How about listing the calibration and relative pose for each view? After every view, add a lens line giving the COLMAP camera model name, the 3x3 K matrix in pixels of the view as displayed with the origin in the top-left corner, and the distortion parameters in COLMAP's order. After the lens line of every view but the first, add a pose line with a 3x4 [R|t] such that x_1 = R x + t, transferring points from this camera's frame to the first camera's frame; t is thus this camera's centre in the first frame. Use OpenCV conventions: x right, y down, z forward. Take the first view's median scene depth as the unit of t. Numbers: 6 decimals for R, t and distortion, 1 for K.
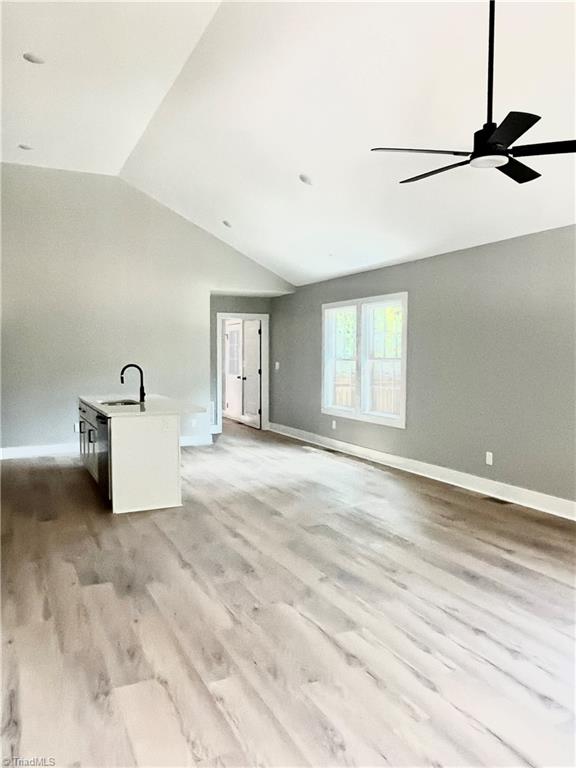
lens RADIAL K [[583.3, 0, 288.0], [0, 583.3, 384.0], [0, 0, 1]] dist [-0.000898, -0.000200]
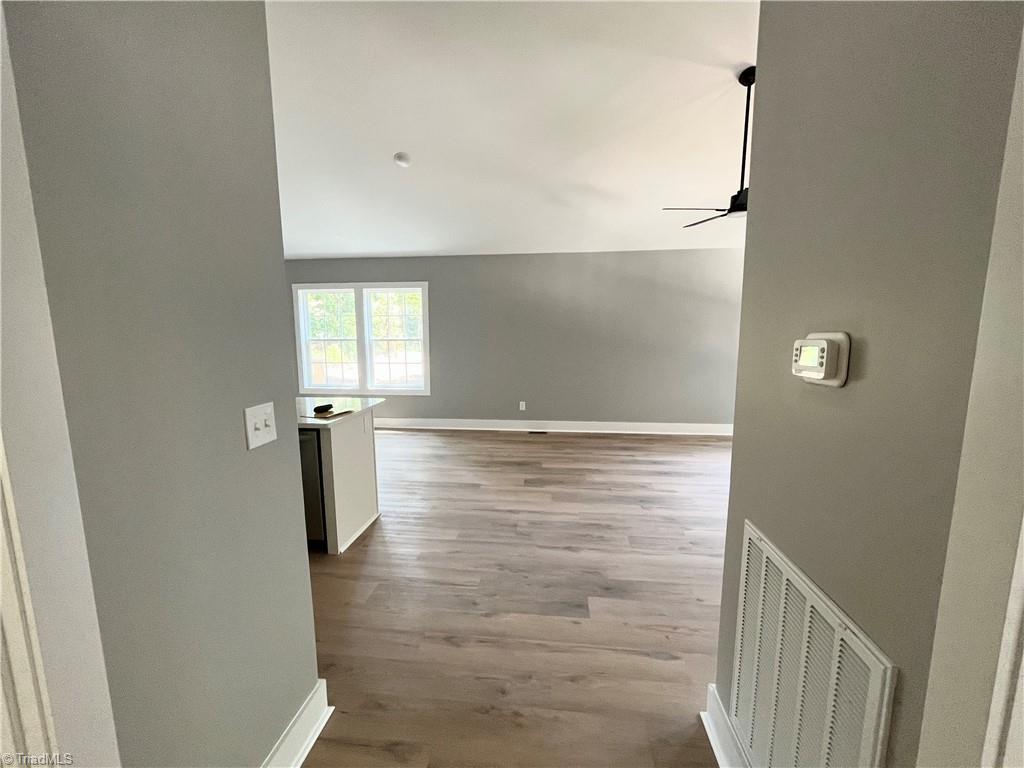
lens RADIAL K [[414.4, 0, 508.8], [0, 414.4, 385.3], [0, 0, 1]] dist [-0.005745, -0.000369]
pose [[0.530092, -0.113373, 0.840327, -0.497429], [0.045842, 0.993404, 0.105108, -0.031669], [-0.846700, -0.017195, 0.531793, 0.443147]]
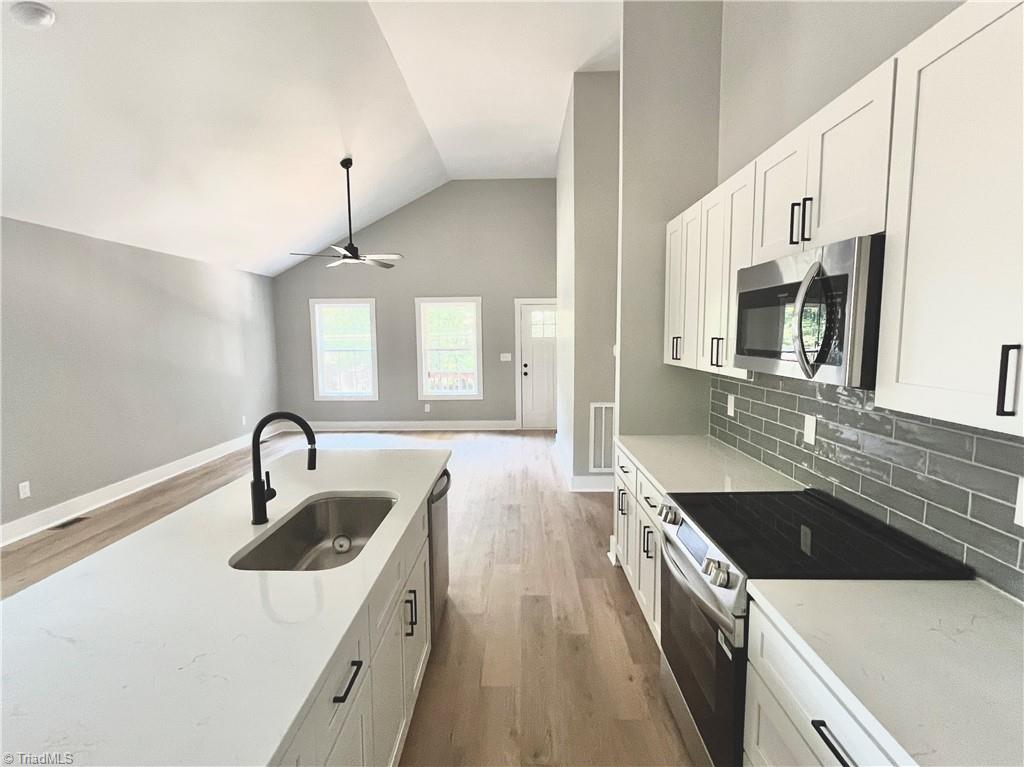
lens RADIAL K [[505.7, 0, 512.0], [0, 505.7, 383.5], [0, 0, 1]] dist [-0.002999, -0.000473]
pose [[-0.894368, -0.036981, 0.445801, -0.510324], [0.034971, 0.987747, 0.152098, -0.089963], [-0.445964, 0.151621, -0.882115, 1.191835]]
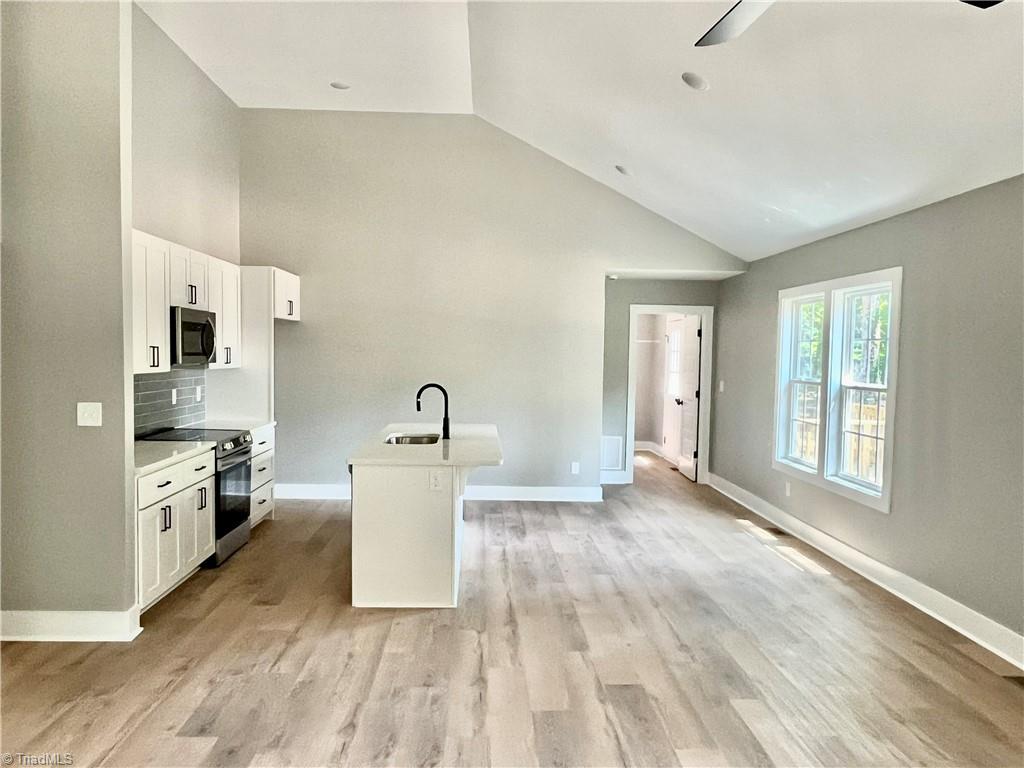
lens RADIAL K [[777.7, 0, 508.3], [0, 777.7, 402.6], [0, 0, 1]] dist [-0.000898, -0.000200]
pose [[0.917100, 0.042733, -0.396360, 0.177613], [-0.039393, 0.999086, 0.016566, -0.030561], [0.396706, 0.000421, 0.917946, 0.197764]]
